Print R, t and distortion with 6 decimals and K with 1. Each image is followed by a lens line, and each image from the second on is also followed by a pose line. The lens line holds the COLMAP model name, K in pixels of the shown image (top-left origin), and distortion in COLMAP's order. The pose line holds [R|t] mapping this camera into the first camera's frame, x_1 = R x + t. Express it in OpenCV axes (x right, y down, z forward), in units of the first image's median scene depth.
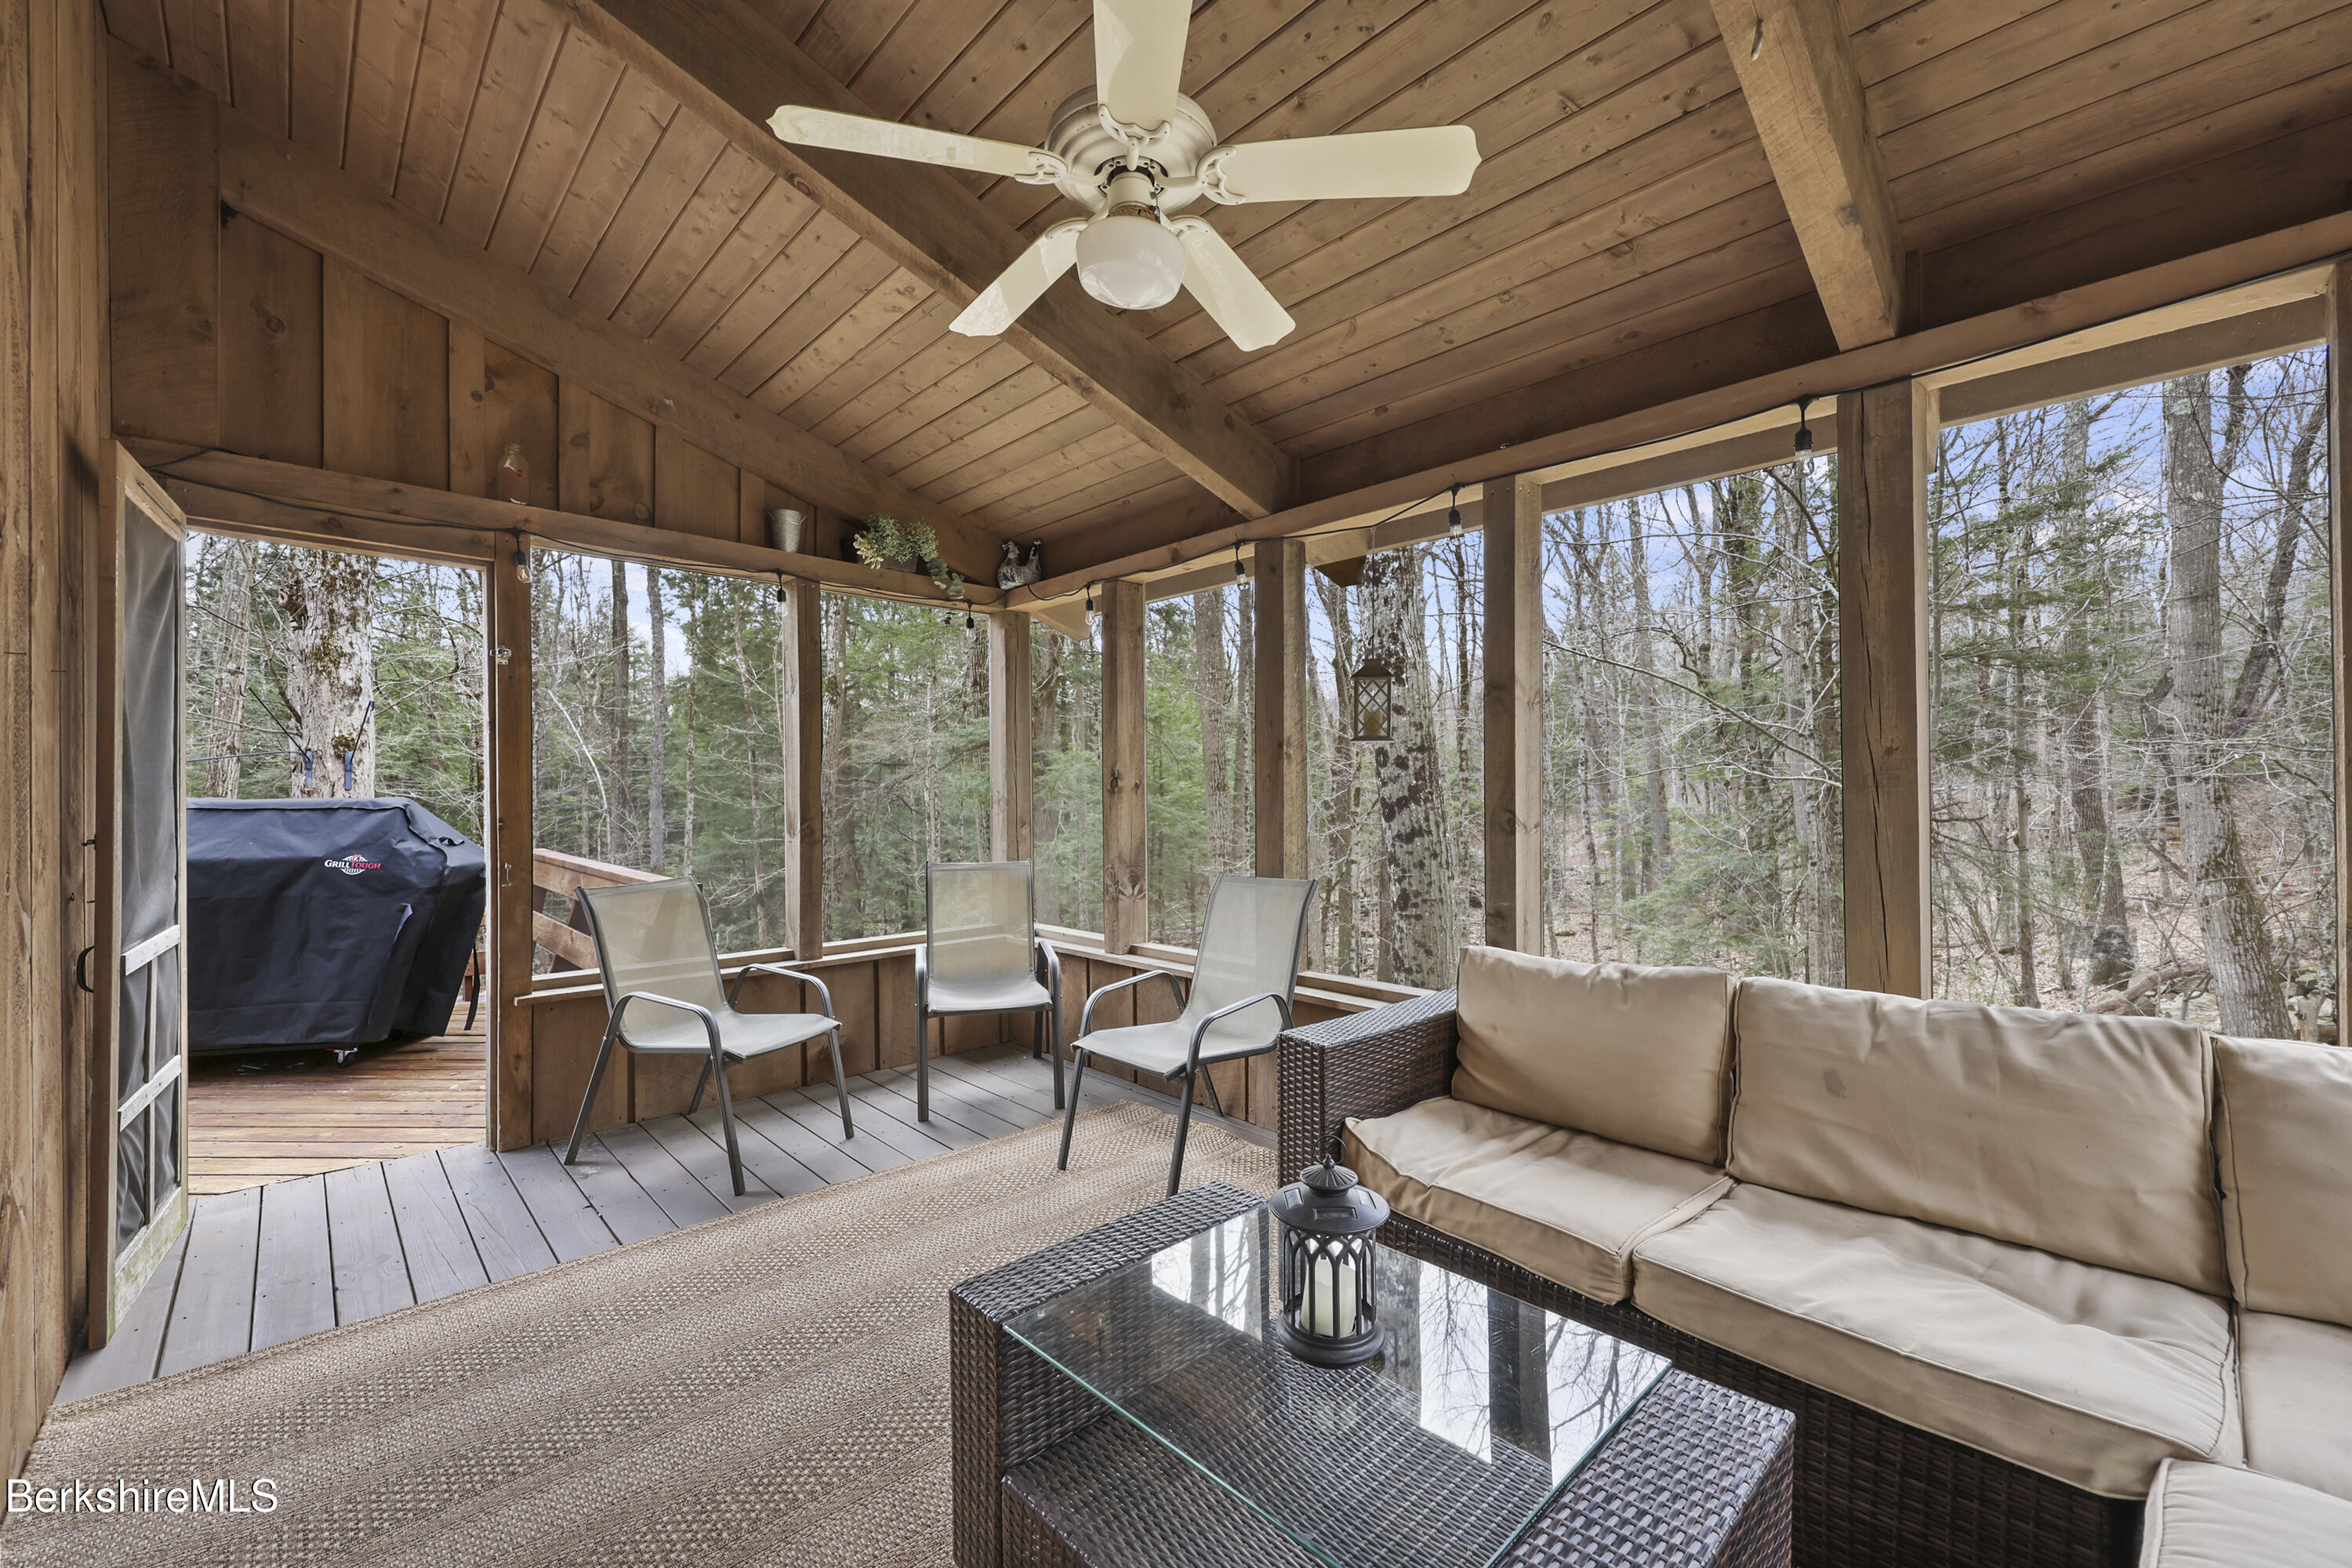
lens RADIAL K [[963.3, 0, 1186.5], [0, 963.3, 789.4], [0, 0, 1]] dist [-0.001025, 0.000521]
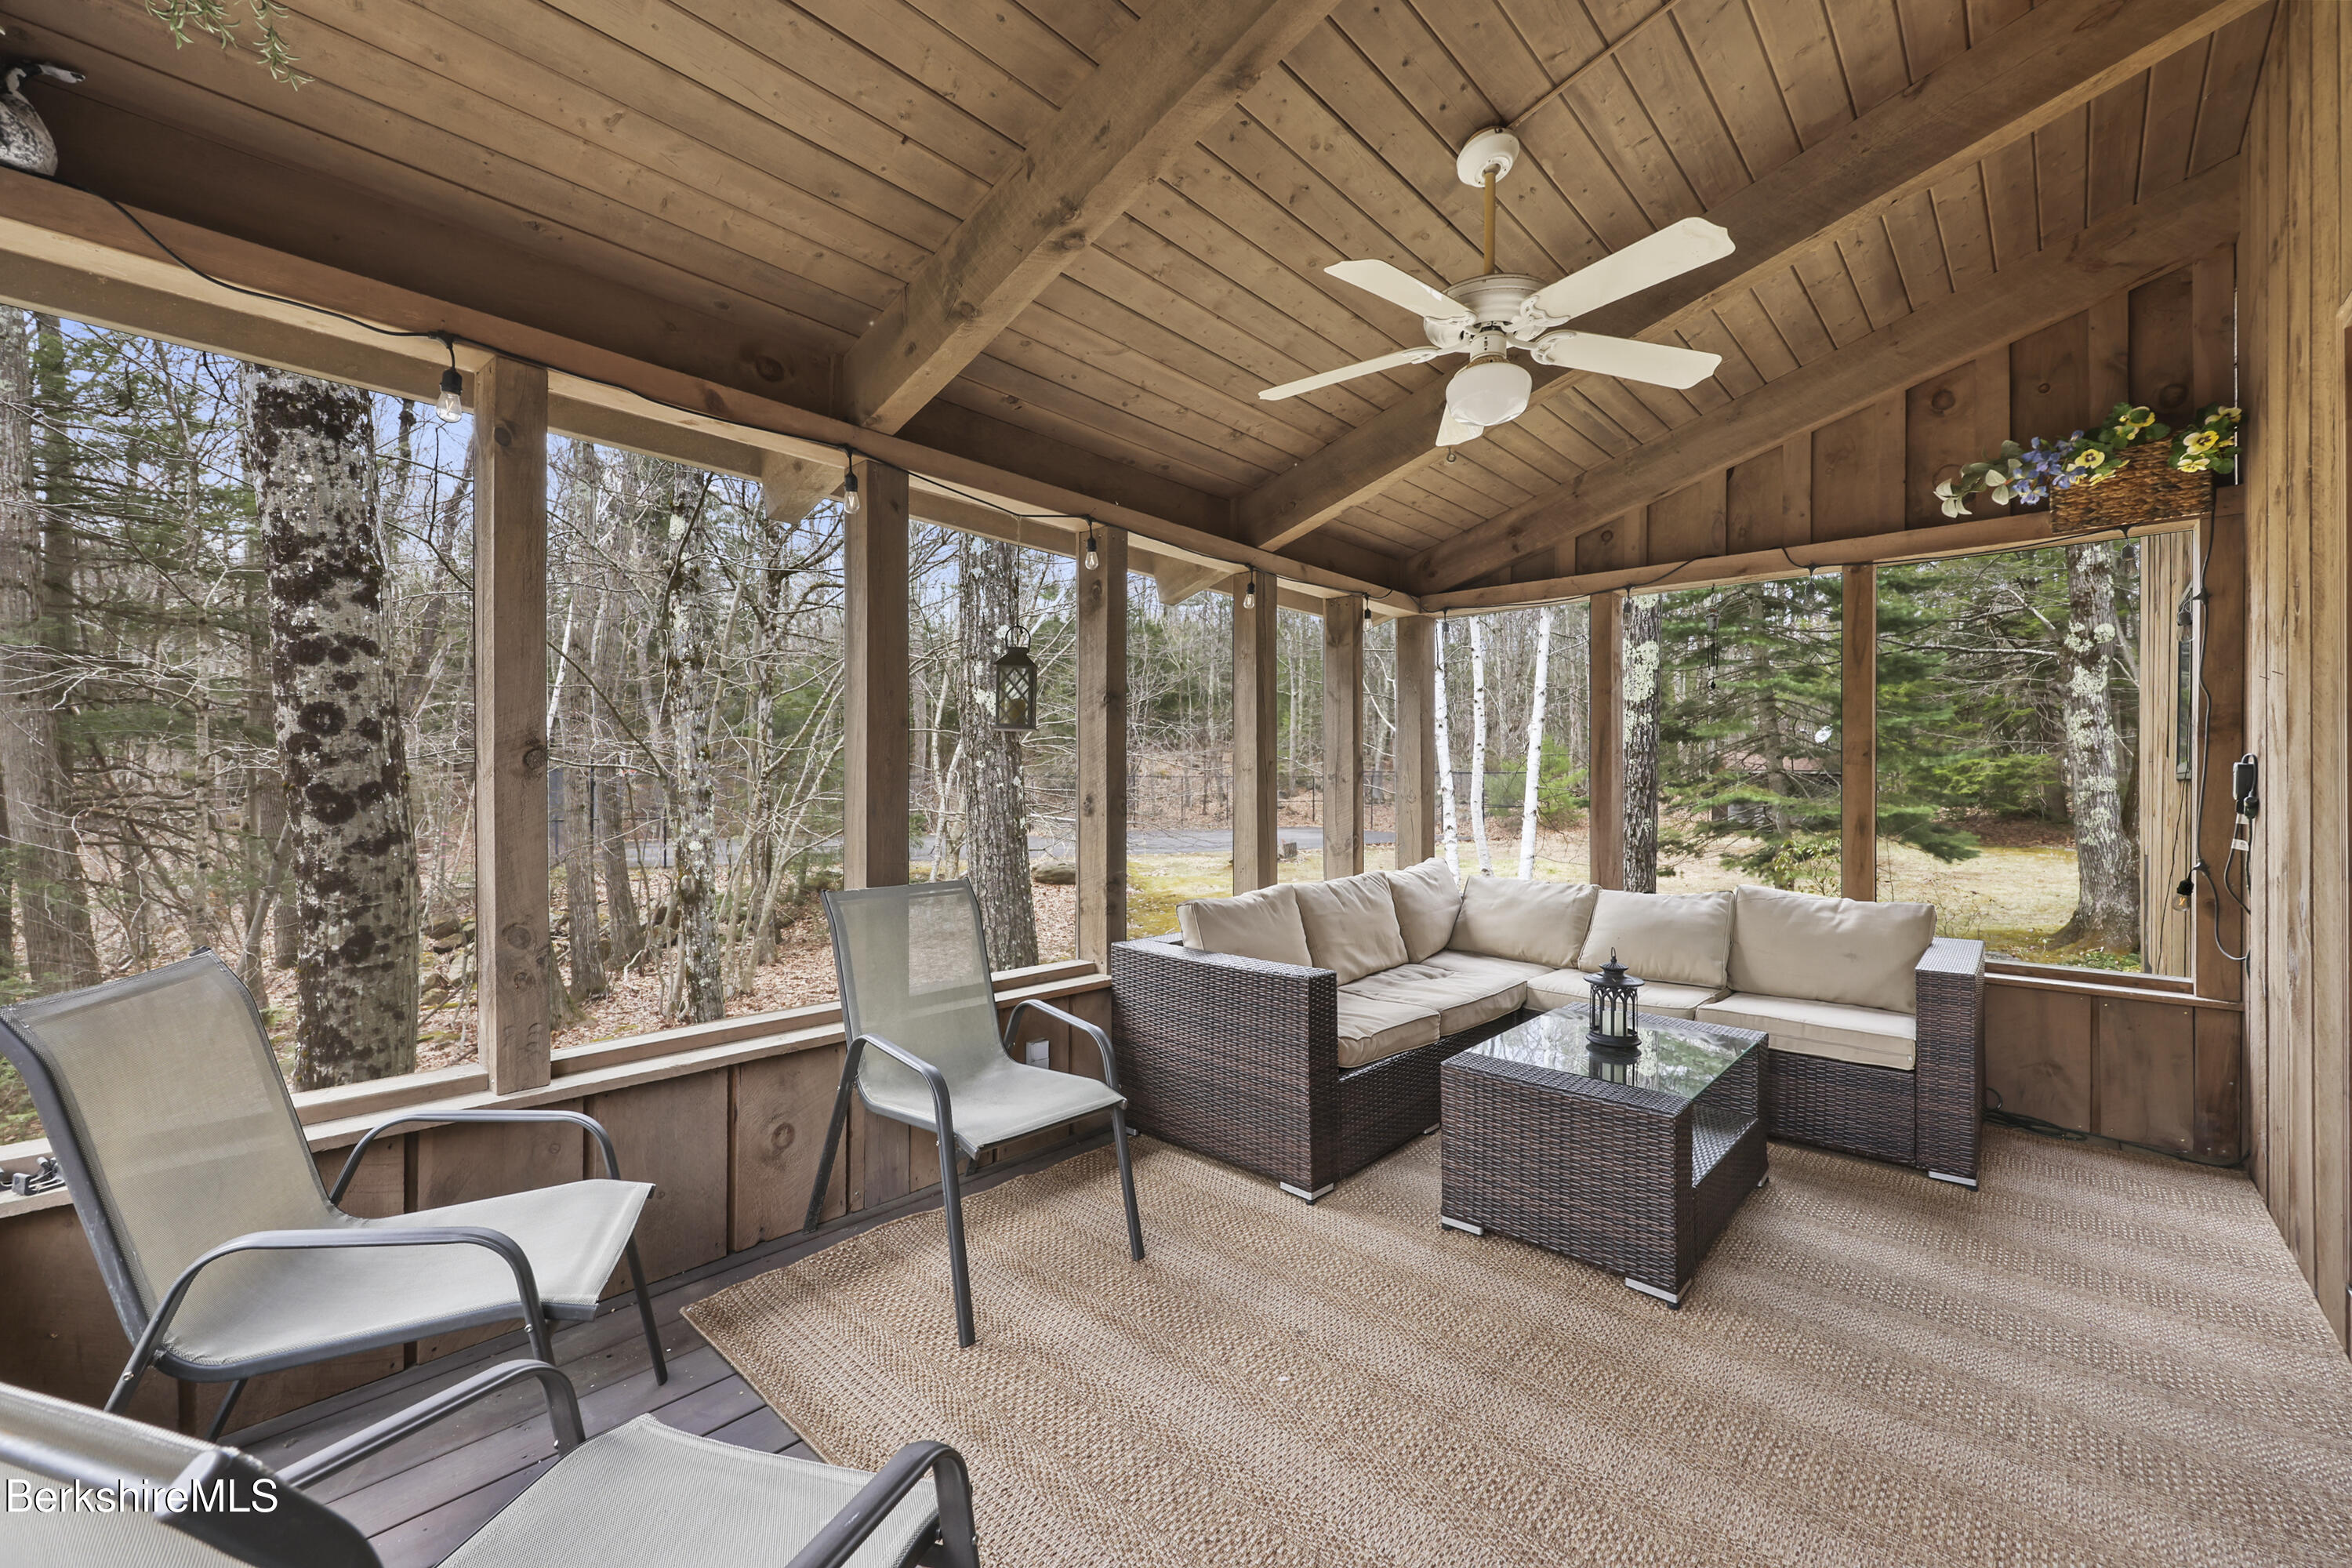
lens RADIAL K [[963.3, 0, 1184.7], [0, 963.3, 783.6], [0, 0, 1]] dist [-0.001025, 0.000521]
pose [[-0.075307, -0.008197, 0.997127, -0.455150], [-0.020461, 0.999768, 0.006673, -0.007520], [-0.996950, -0.019900, -0.075458, 0.509274]]
